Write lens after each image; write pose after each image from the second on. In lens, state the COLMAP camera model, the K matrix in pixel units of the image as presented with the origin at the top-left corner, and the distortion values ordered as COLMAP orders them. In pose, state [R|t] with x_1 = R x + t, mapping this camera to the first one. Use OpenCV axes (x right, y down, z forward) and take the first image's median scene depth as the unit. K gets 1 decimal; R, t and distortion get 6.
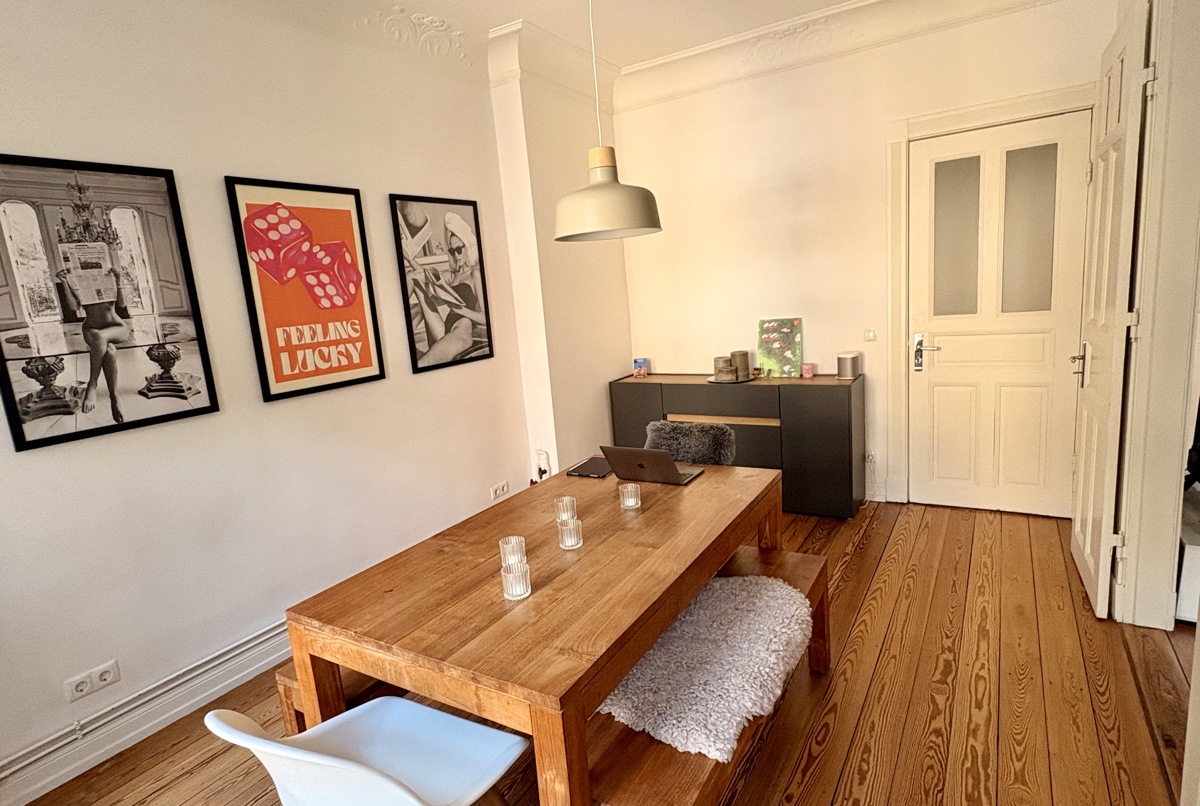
lens RADIAL K [[636.2, 0, 601.6], [0, 636.2, 402.3], [0, 0, 1]] dist [-0.013068, 0.000051]
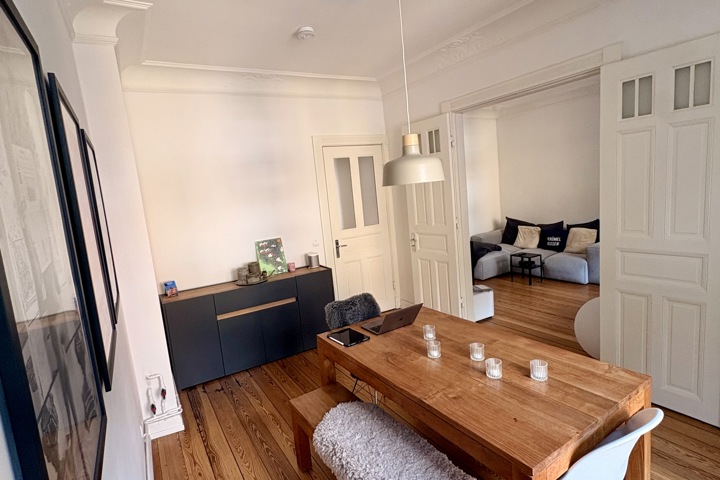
lens RADIAL K [[381.7, 0, 360.7], [0, 381.7, 239.1], [0, 0, 1]] dist [-0.013068, 0.000051]
pose [[0.452825, -0.079942, 0.888008, -0.503153], [0.213785, 0.976653, -0.021094, -0.062247], [-0.865590, 0.199395, 0.459343, 0.346671]]
